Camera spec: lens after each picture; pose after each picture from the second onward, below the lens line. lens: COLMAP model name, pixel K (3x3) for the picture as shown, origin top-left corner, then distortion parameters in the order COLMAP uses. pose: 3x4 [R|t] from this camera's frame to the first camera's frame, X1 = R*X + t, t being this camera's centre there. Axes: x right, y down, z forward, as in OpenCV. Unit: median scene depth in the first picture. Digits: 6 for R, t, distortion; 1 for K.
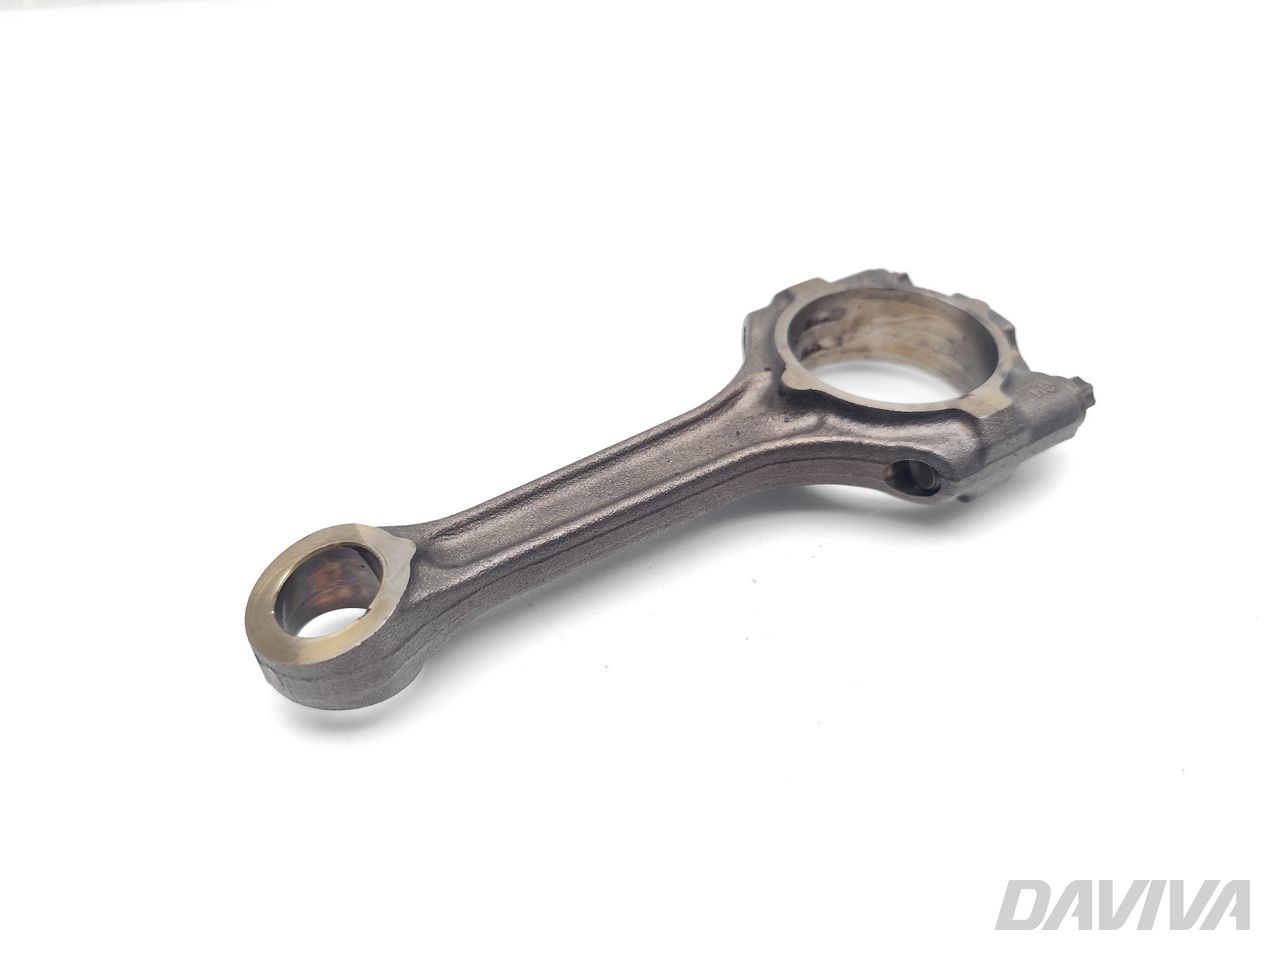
lens RADIAL K [[907.3, 0, 640.0], [0, 907.3, 480.0], [0, 0, 1]] dist [-0.002680, -0.001252]
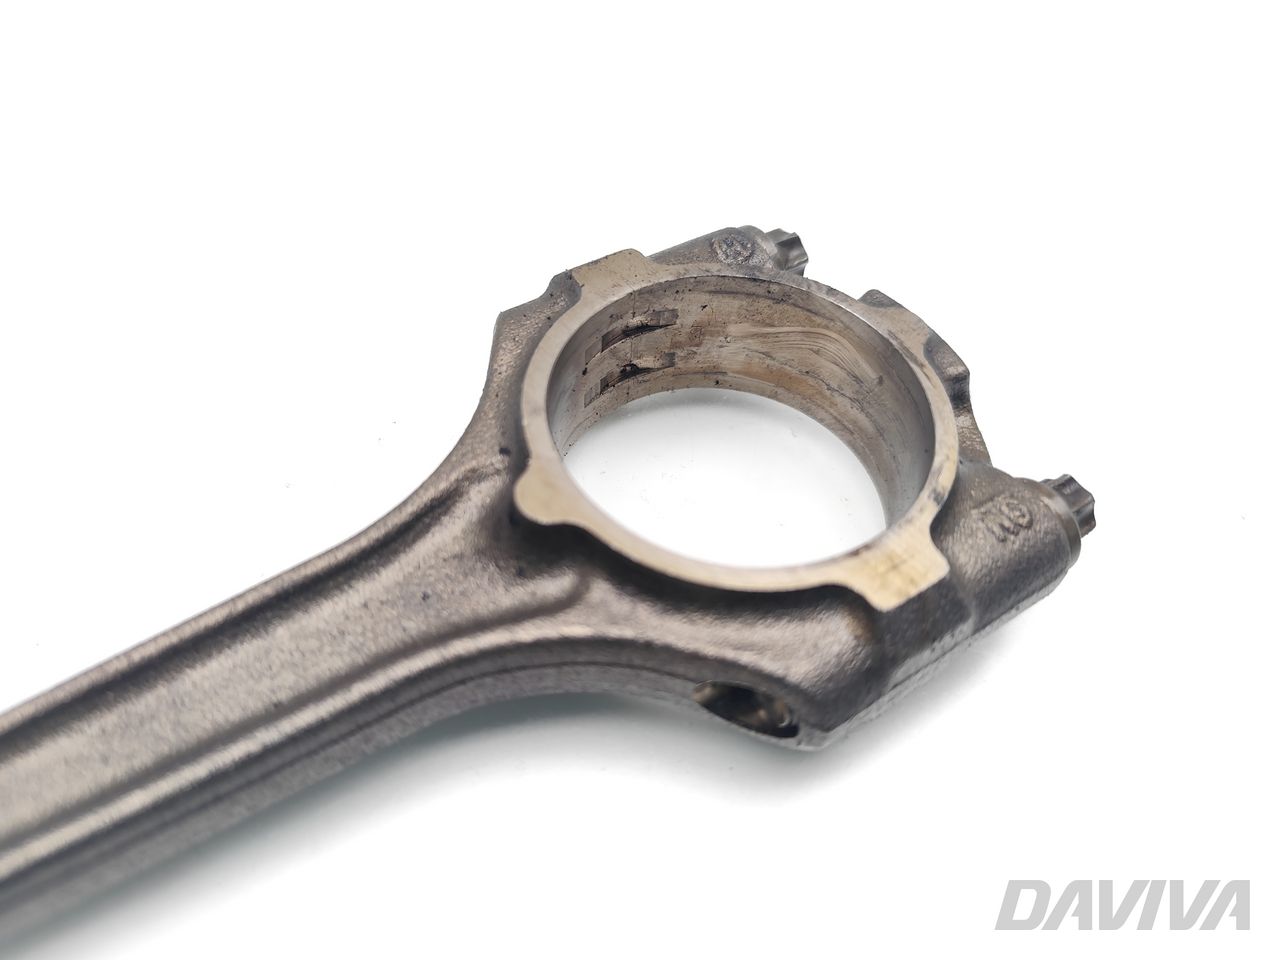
lens RADIAL K [[907.3, 0, 640.0], [0, 907.3, 480.0], [0, 0, 1]] dist [-0.002680, -0.001252]
pose [[0.997556, 0.024019, 0.065614, 0.173507], [-0.035617, 0.982697, 0.181765, -0.191249], [-0.060113, -0.183658, 0.981150, 0.444588]]
